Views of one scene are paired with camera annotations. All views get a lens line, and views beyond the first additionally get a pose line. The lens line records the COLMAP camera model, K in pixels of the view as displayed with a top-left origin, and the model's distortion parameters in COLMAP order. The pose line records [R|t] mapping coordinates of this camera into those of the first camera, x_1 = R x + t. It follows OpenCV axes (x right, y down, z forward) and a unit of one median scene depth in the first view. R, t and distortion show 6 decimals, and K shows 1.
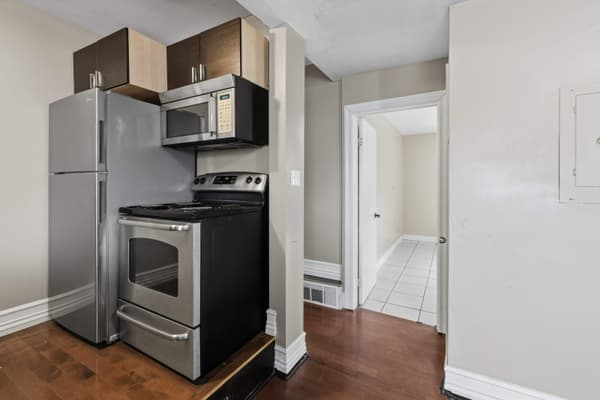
lens RADIAL K [[267.1, 0, 299.9], [0, 267.1, 187.0], [0, 0, 1]] dist [0.001324, 0.000050]
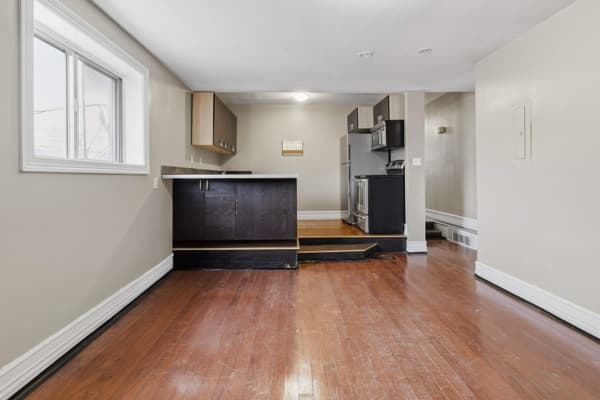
lens RADIAL K [[259.4, 0, 298.7], [0, 259.4, 196.2], [0, 0, 1]] dist [-0.001169, -0.000065]
pose [[0.526797, 0.068707, -0.847210, 1.191790], [-0.000541, 0.996755, 0.080499, 0.070837], [0.849991, -0.041949, 0.525124, -0.823765]]
